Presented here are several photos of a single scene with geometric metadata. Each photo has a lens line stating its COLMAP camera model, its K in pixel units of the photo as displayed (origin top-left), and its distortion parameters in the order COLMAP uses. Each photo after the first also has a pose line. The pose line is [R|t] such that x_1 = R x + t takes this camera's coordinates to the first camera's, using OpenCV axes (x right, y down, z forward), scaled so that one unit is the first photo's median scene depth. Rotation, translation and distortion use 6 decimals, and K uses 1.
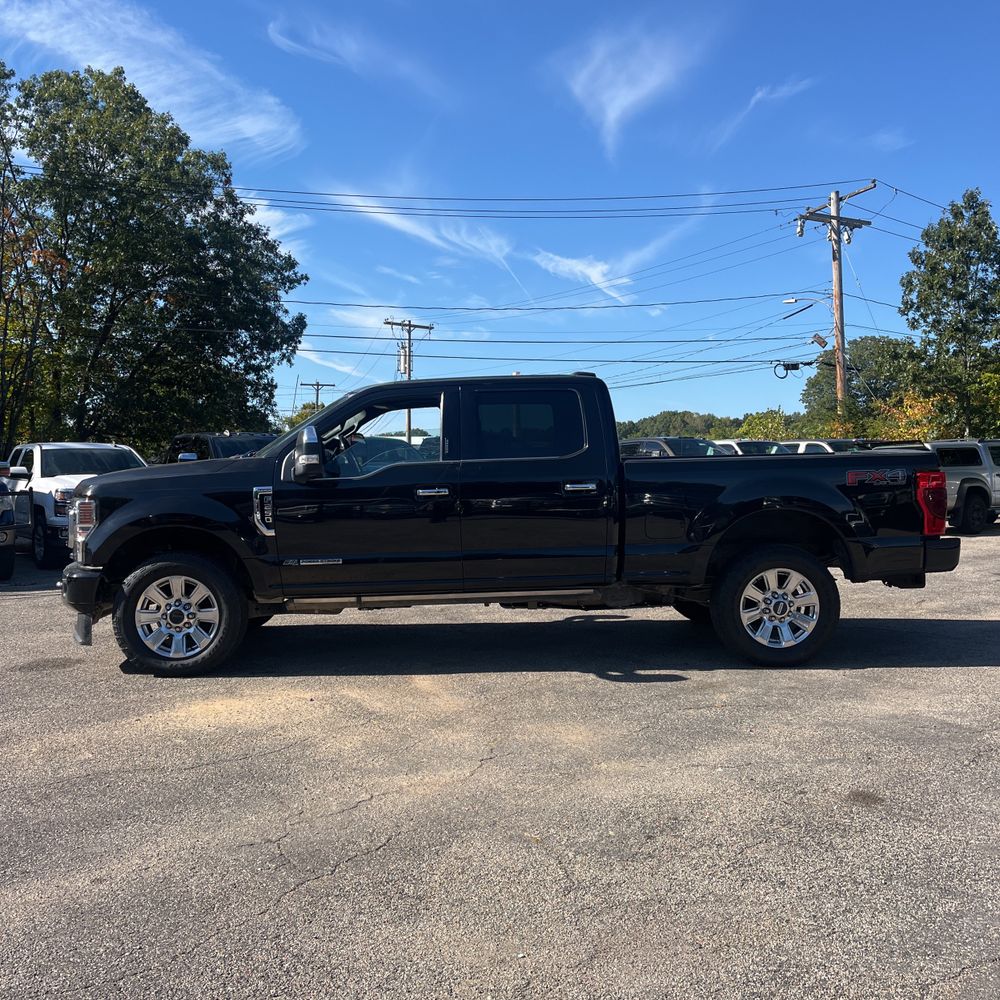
lens RADIAL K [[1005.8, 0, 504.1], [0, 1005.8, 514.4], [0, 0, 1]] dist [0.030107, -0.004511]
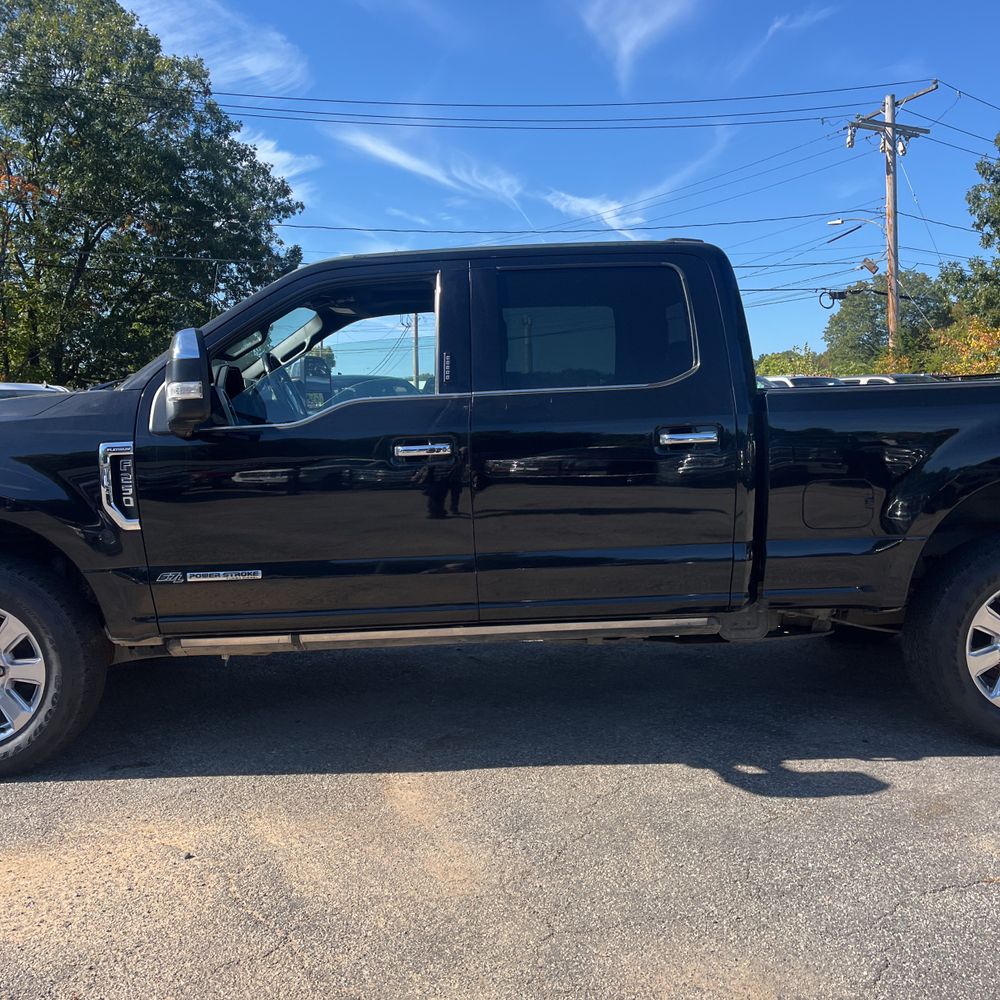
lens RADIAL K [[991.8, 0, 479.1], [0, 991.8, 513.8], [0, 0, 1]] dist [0.097241, -0.119502]
pose [[0.999254, -0.006447, -0.038065, -0.003375], [0.008524, 0.998469, 0.054660, -0.002965], [0.037654, -0.054943, 0.997779, 0.080649]]
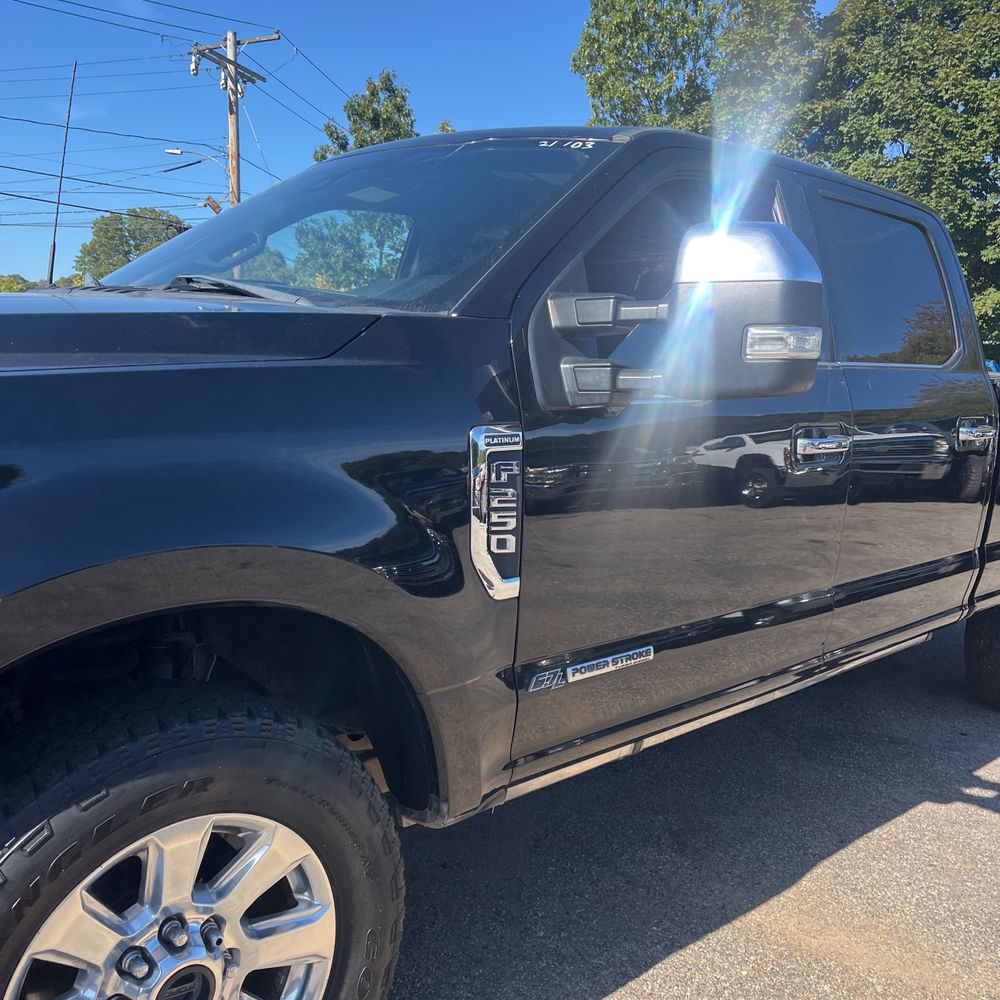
lens RADIAL K [[1008.2, 0, 526.1], [0, 1008.2, 501.5], [0, 0, 1]] dist [0.098677, -0.148213]
pose [[0.750557, -0.033398, 0.659962, -0.079739], [-0.034871, 0.995329, 0.090028, -0.005927], [-0.659885, -0.090585, 0.745886, 0.144997]]
